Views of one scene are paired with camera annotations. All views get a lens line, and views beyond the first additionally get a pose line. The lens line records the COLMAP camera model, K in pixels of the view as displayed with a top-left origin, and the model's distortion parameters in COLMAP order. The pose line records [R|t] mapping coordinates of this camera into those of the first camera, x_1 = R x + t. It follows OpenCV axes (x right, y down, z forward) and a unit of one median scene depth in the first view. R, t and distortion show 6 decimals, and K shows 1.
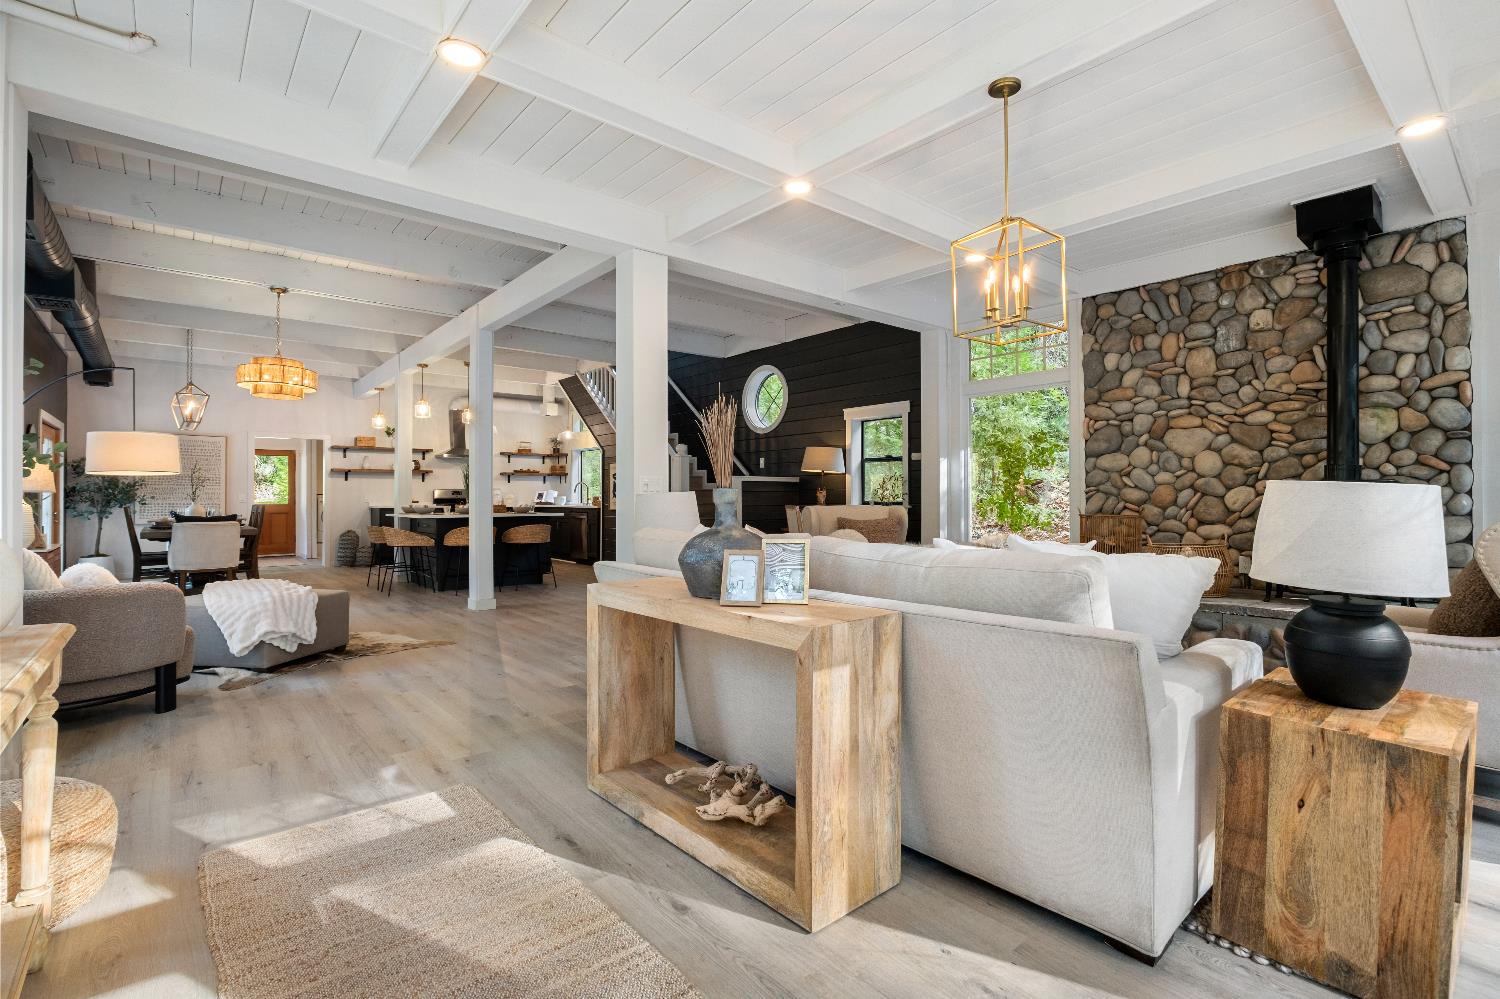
lens RADIAL K [[696.9, 0, 758.0], [0, 696.9, 493.5], [0, 0, 1]] dist [-0.004283, -0.000347]
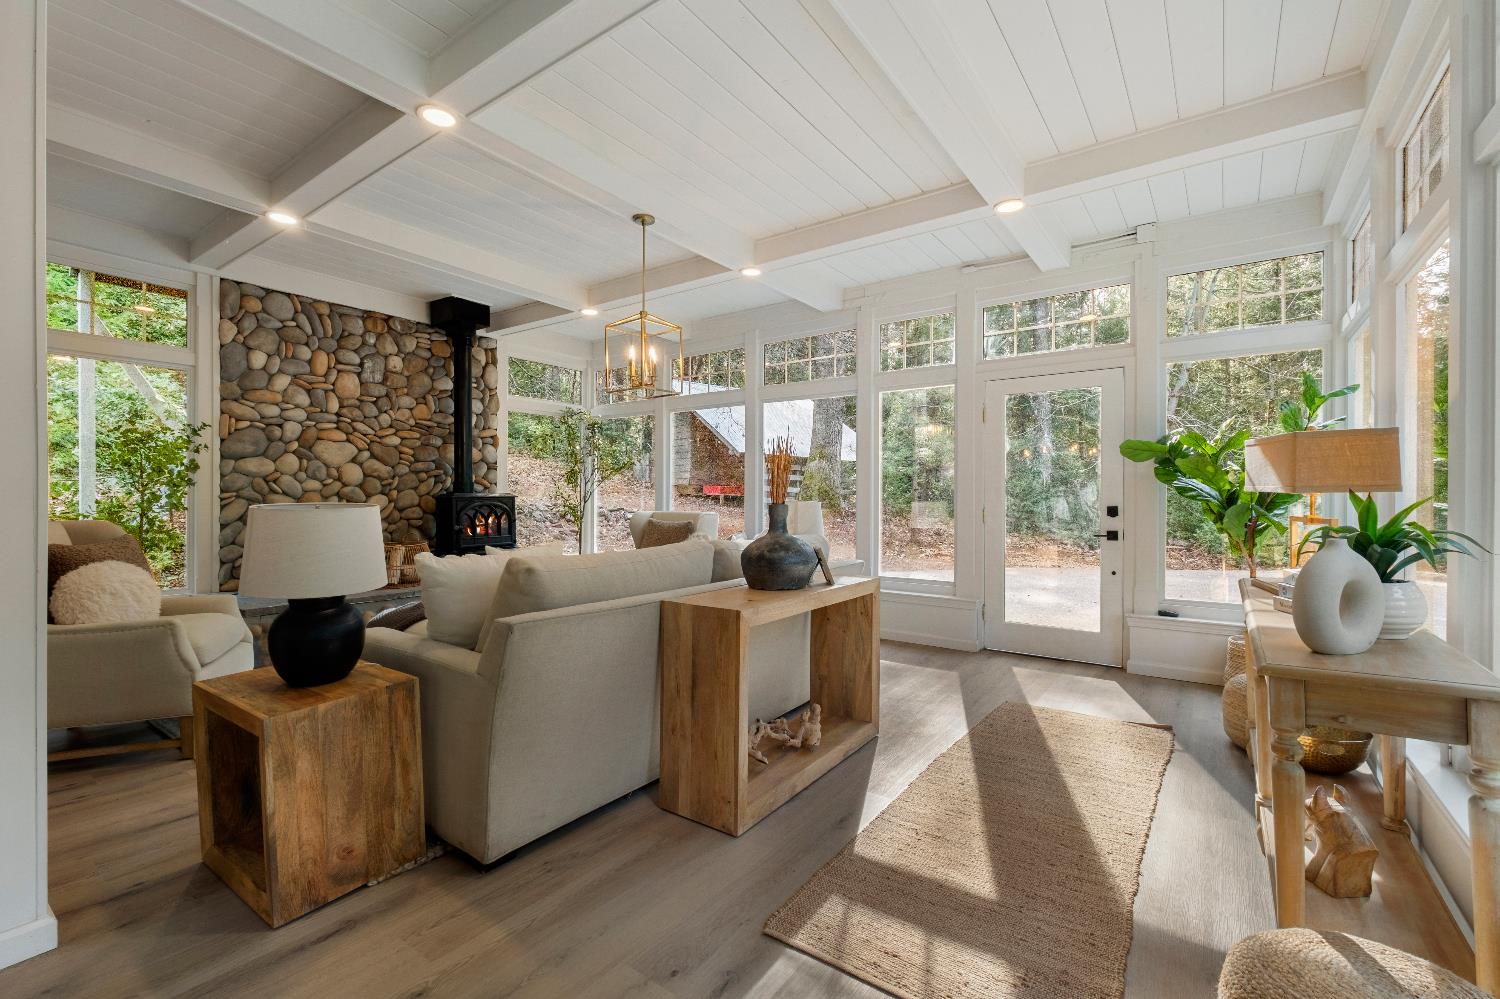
lens RADIAL K [[647.6, 0, 749.2], [0, 647.6, 501.9], [0, 0, 1]] dist [-0.001942, -0.007993]
pose [[-0.237714, -0.004156, 0.971326, -0.558163], [-0.010007, 0.999948, 0.001829, -0.006232], [-0.971284, -0.009286, -0.237743, 0.626238]]
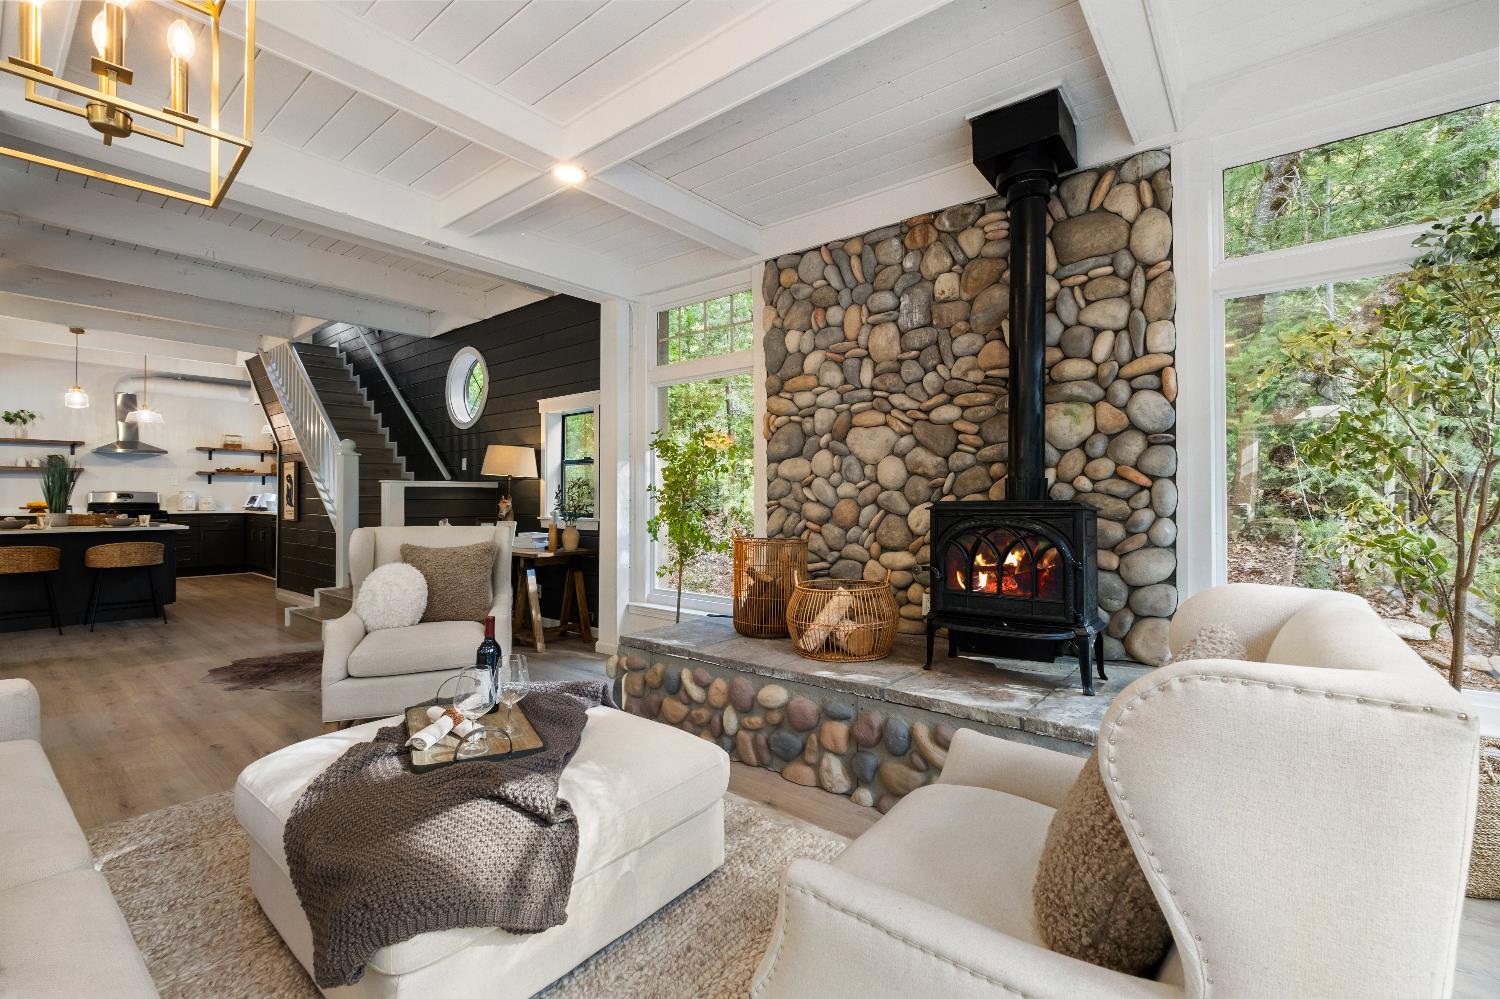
lens RADIAL K [[645.1, 0, 751.2], [0, 645.1, 493.0], [0, 0, 1]] dist [-0.004454, -0.000648]
pose [[0.982982, 0.004014, 0.183656, 0.367187], [-0.004232, 0.999991, 0.000797, -0.020638], [-0.183651, -0.001560, 0.982990, 0.326783]]
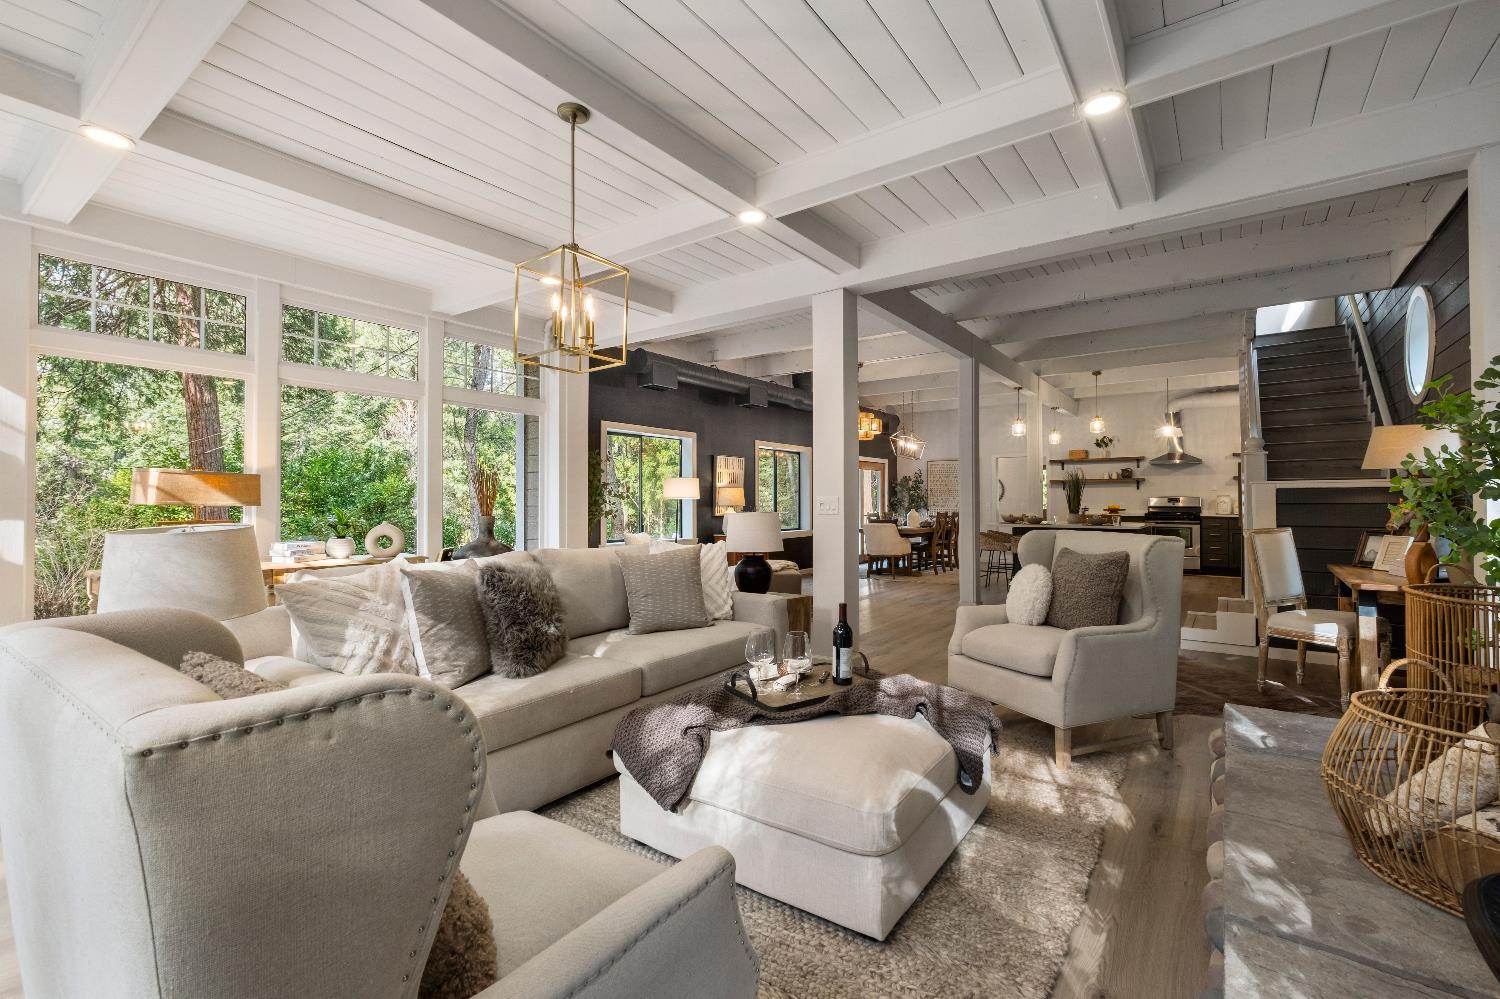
lens RADIAL K [[655.2, 0, 756.0], [0, 655.2, 488.2], [0, 0, 1]] dist [-0.004929, -0.000672]
pose [[0.240757, -0.020087, -0.970378, 0.737634], [0.010343, 0.999782, -0.018130, -0.018161], [0.970530, -0.005672, 0.240912, 0.581609]]
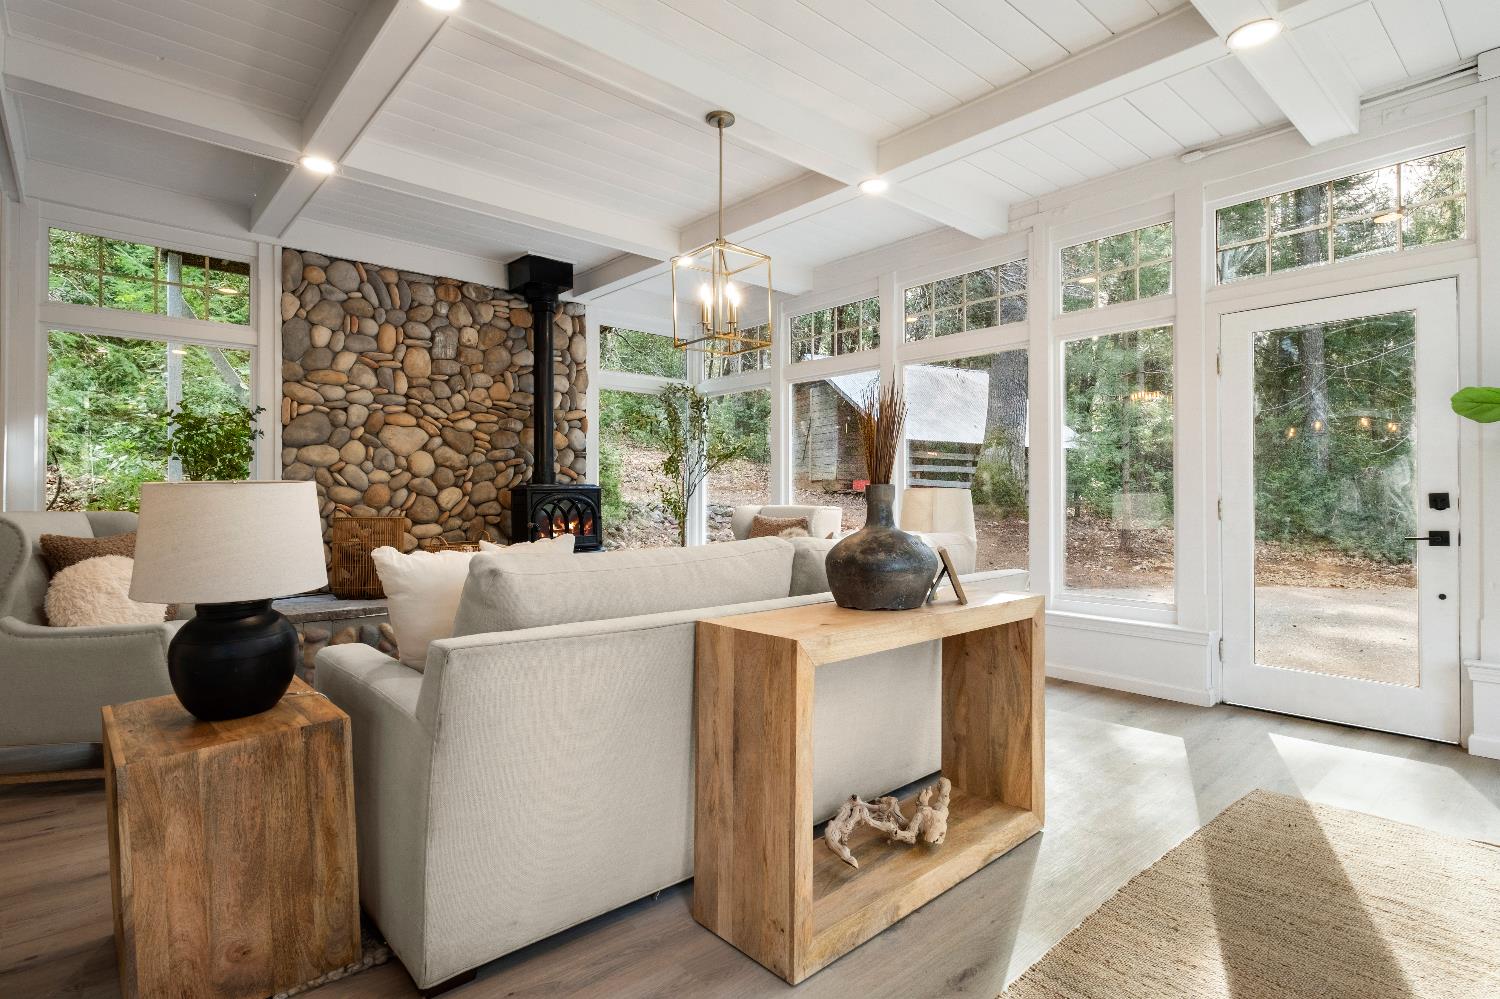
lens RADIAL K [[754.4, 0, 751.1], [0, 754.4, 495.2], [0, 0, 1]] dist [-0.008481, -0.000387]
pose [[-0.021663, 0.005870, 0.999748, -0.465560], [-0.006611, 0.999960, -0.006014, 0.006116], [-0.999743, -0.006740, -0.021624, 0.555223]]
